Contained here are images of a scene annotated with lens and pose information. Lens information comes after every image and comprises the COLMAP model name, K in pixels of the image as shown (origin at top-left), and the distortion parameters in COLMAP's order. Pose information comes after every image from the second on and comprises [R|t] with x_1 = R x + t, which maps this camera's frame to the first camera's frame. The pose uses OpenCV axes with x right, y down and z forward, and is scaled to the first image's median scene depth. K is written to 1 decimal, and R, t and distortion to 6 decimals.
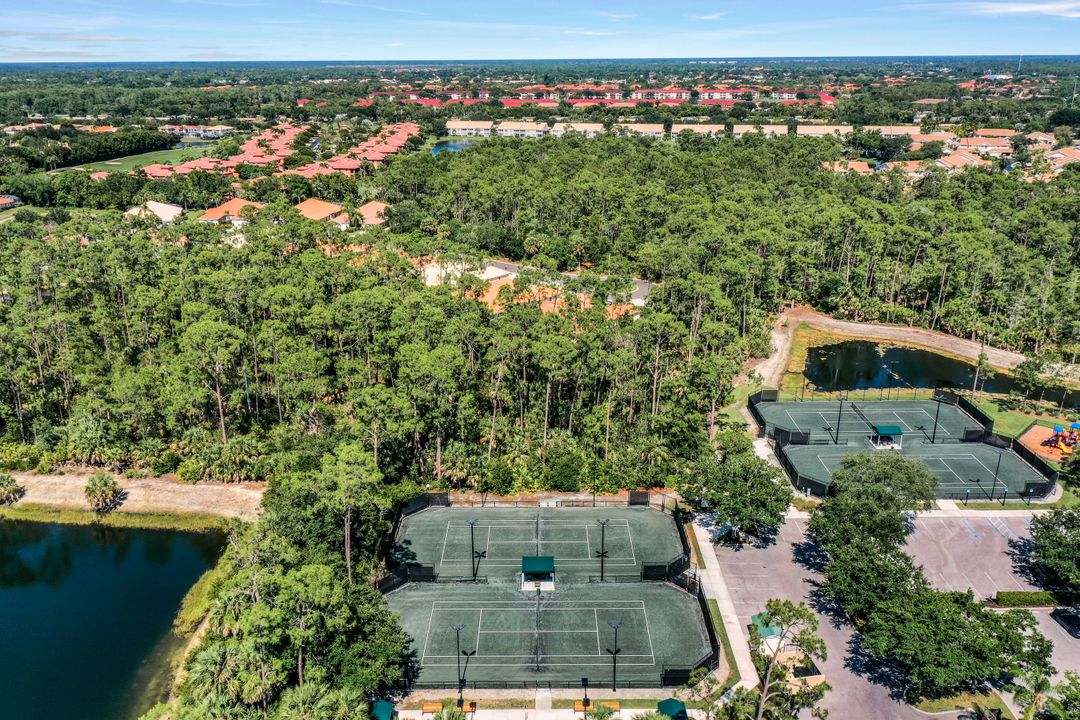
lens RADIAL K [[859.8, 0, 539.6], [0, 859.8, 356.7], [0, 0, 1]] dist [-0.001209, -0.000708]
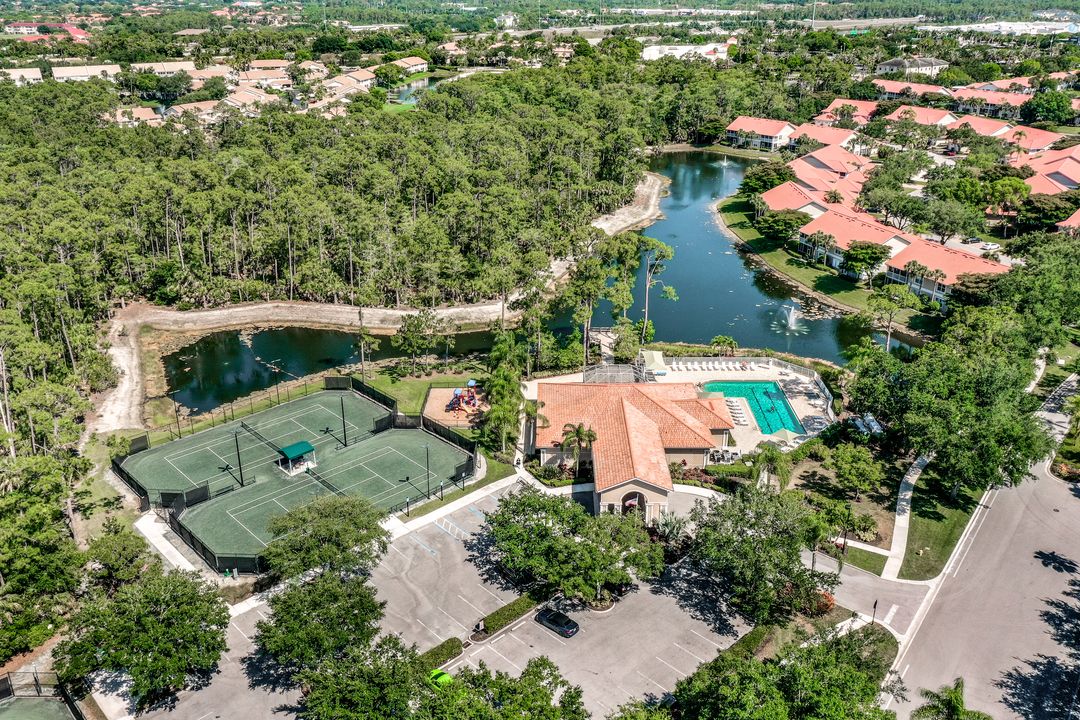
lens RADIAL K [[904.5, 0, 540.0], [0, 904.5, 360.0], [0, 0, 1]] dist [0.000646, 0.001503]
pose [[0.724791, -0.262079, 0.637175, 0.024925], [0.224234, 0.964205, 0.141522, -0.044985], [-0.651457, 0.040302, 0.757614, 0.112700]]
